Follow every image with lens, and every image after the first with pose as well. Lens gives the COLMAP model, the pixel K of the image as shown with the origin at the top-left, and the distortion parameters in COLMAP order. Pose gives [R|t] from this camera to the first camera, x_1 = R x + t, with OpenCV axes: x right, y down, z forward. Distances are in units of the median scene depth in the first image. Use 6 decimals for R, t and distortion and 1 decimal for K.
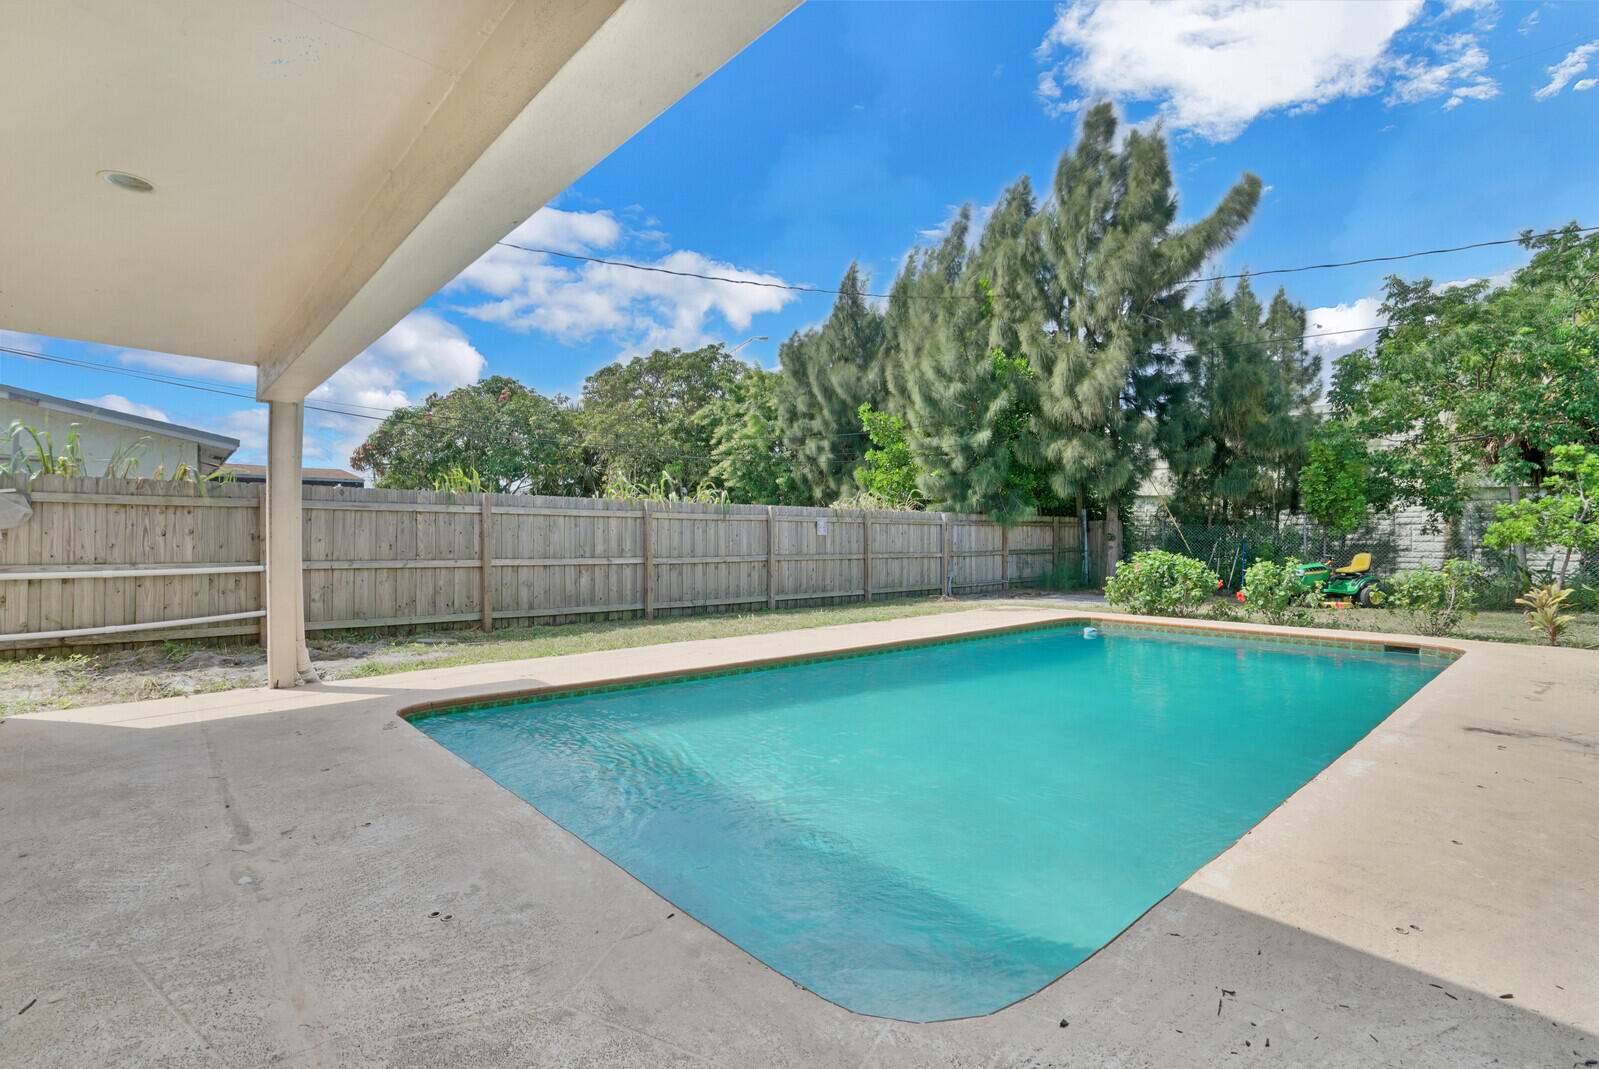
lens RADIAL K [[773.3, 0, 813.7], [0, 773.3, 542.4], [0, 0, 1]] dist [-0.054517, 0.028486]
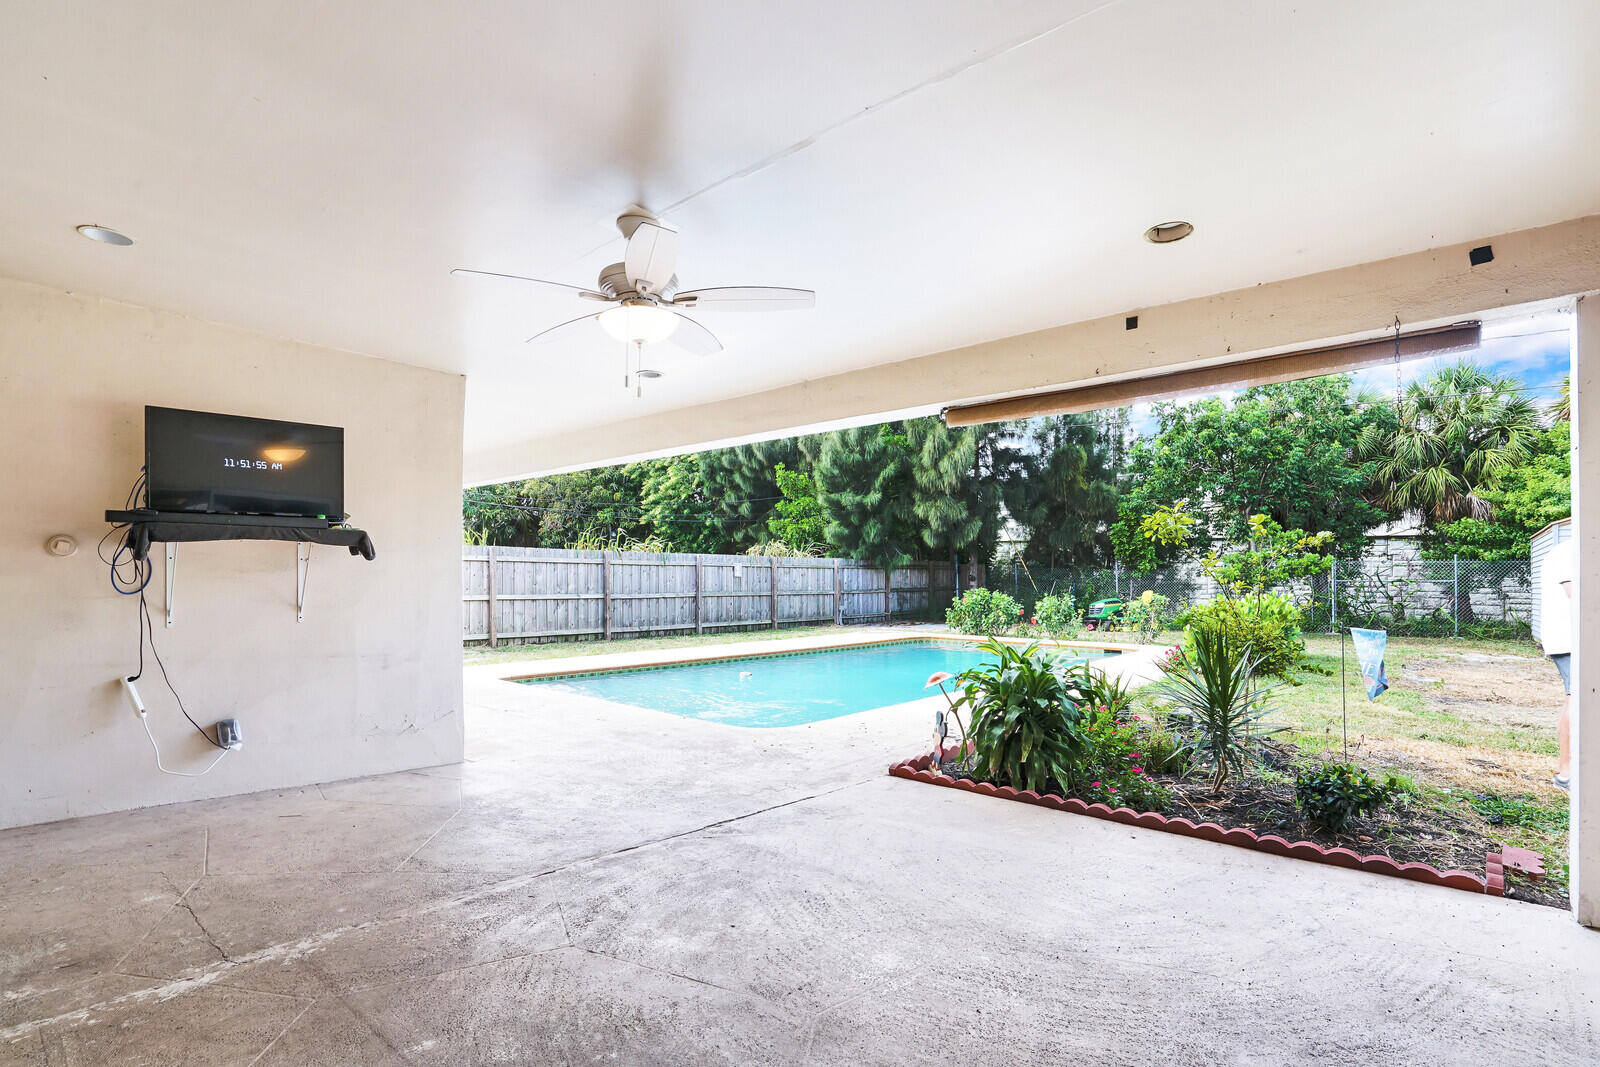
lens RADIAL K [[785.4, 0, 800.2], [0, 785.4, 569.3], [0, 0, 1]] dist [-0.028059, 0.014105]
pose [[0.996203, 0.001818, 0.087045, -0.000487], [-0.000366, 0.999861, -0.016699, -0.000051], [-0.087063, 0.016603, 0.996064, -0.270850]]
